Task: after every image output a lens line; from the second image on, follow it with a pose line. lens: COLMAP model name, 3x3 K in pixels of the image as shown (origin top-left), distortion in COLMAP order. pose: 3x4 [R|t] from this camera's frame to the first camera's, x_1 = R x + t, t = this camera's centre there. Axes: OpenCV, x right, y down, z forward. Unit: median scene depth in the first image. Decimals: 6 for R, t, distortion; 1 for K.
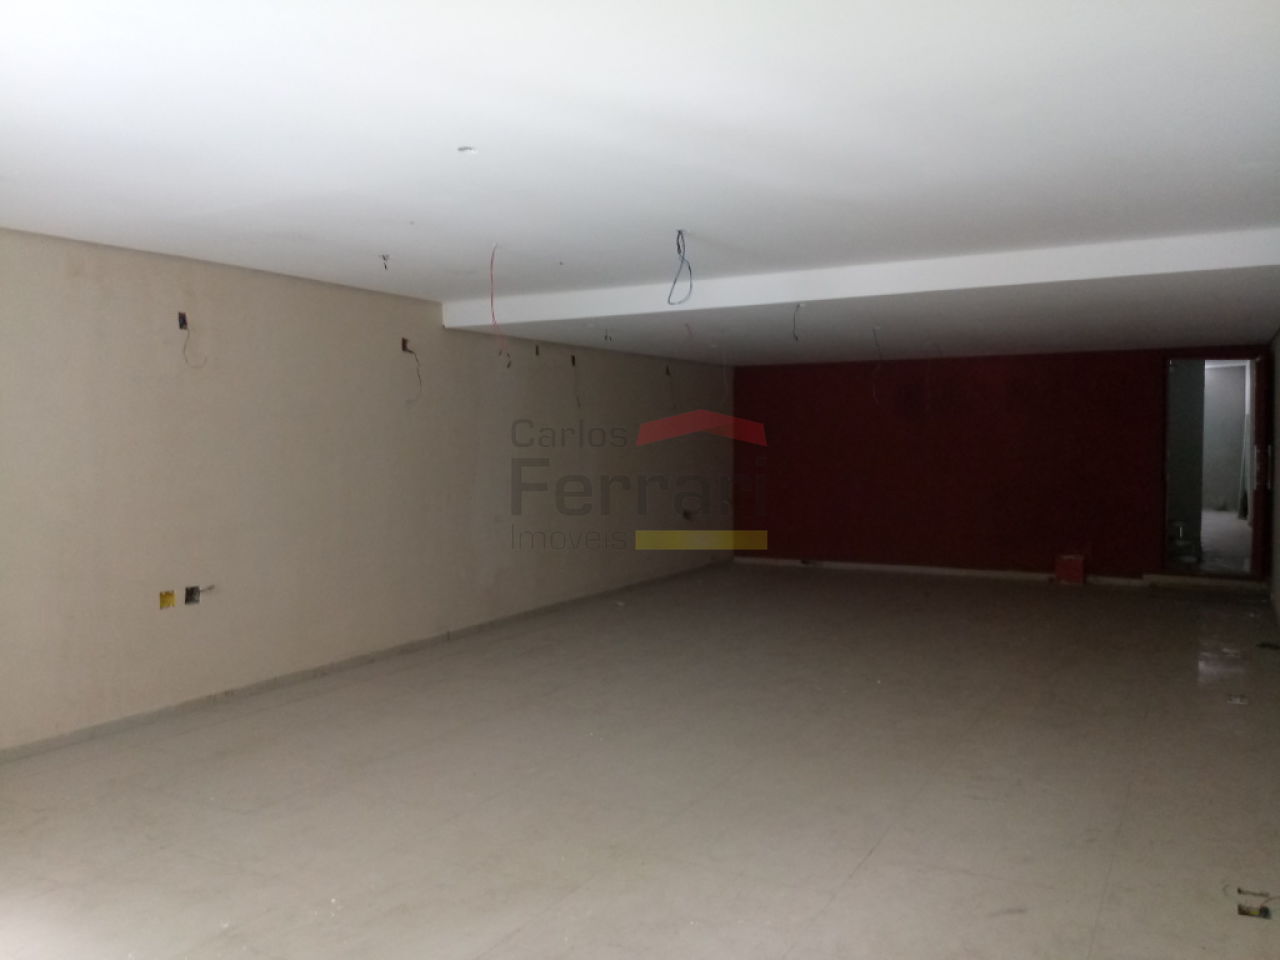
lens RADIAL K [[1017.0, 0, 640.0], [0, 1017.0, 480.0], [0, 0, 1]] dist [0.097661, -0.000498]
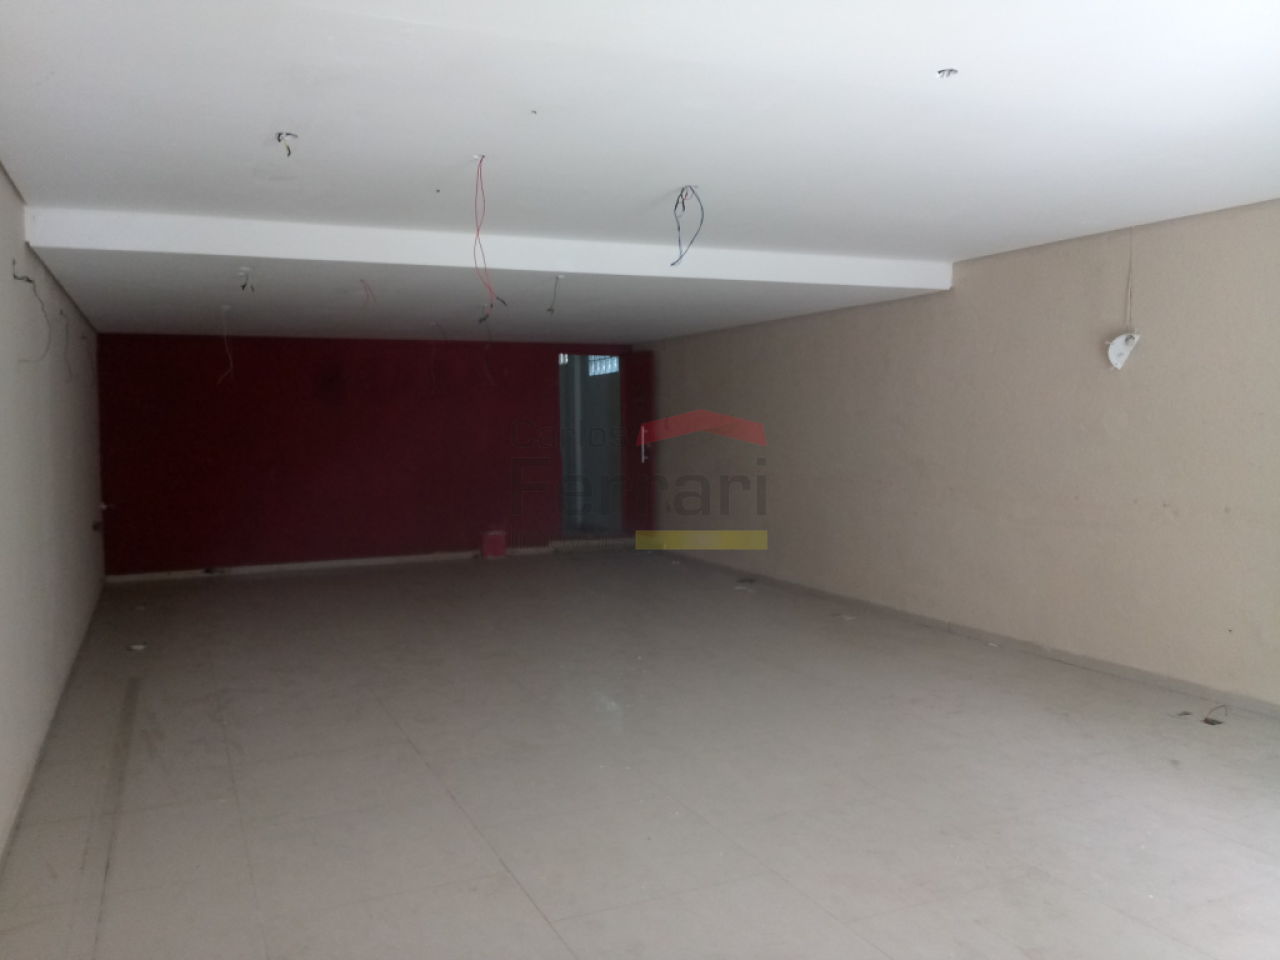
lens RADIAL K [[1023.5, 0, 640.0], [0, 1023.5, 480.0], [0, 0, 1]] dist [-0.001087, -0.000017]
pose [[0.585620, -0.051810, 0.808929, -0.369504], [0.033093, 0.998651, 0.040003, -0.018255], [-0.809910, 0.003343, 0.586544, 0.280376]]
